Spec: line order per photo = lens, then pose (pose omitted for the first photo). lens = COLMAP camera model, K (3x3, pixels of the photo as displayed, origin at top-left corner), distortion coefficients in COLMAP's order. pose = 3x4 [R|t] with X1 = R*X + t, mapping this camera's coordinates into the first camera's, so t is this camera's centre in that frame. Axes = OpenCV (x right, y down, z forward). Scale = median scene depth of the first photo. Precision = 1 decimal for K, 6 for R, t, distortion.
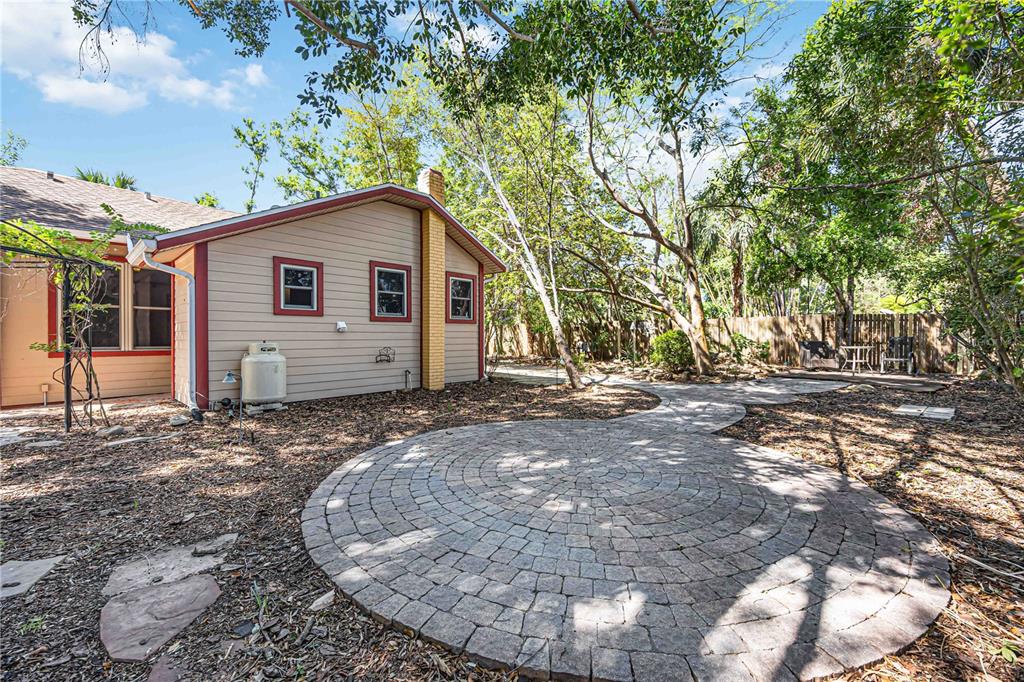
lens RADIAL K [[419.4, 0, 512.5], [0, 419.4, 337.9], [0, 0, 1]] dist [-0.002656, 0.000020]
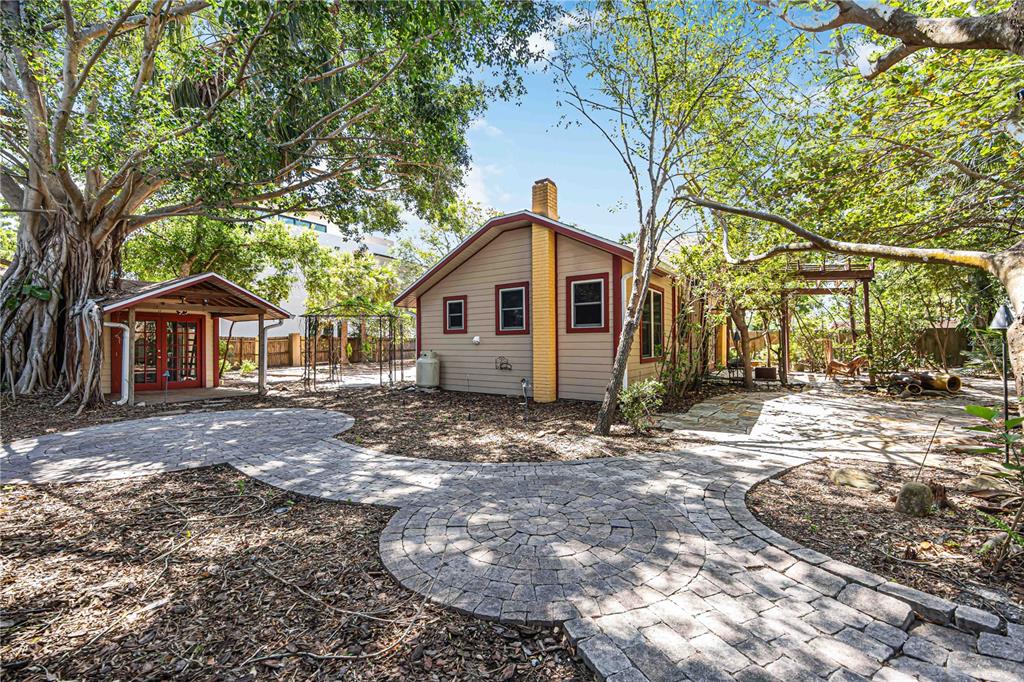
lens RADIAL K [[419.4, 0, 513.2], [0, 419.4, 344.0], [0, 0, 1]] dist [-0.002656, 0.000020]
pose [[0.083292, -0.010984, -0.996465, 0.869429], [-0.007766, 0.999902, -0.011671, 0.000145], [0.996495, 0.008710, 0.083198, 0.937507]]
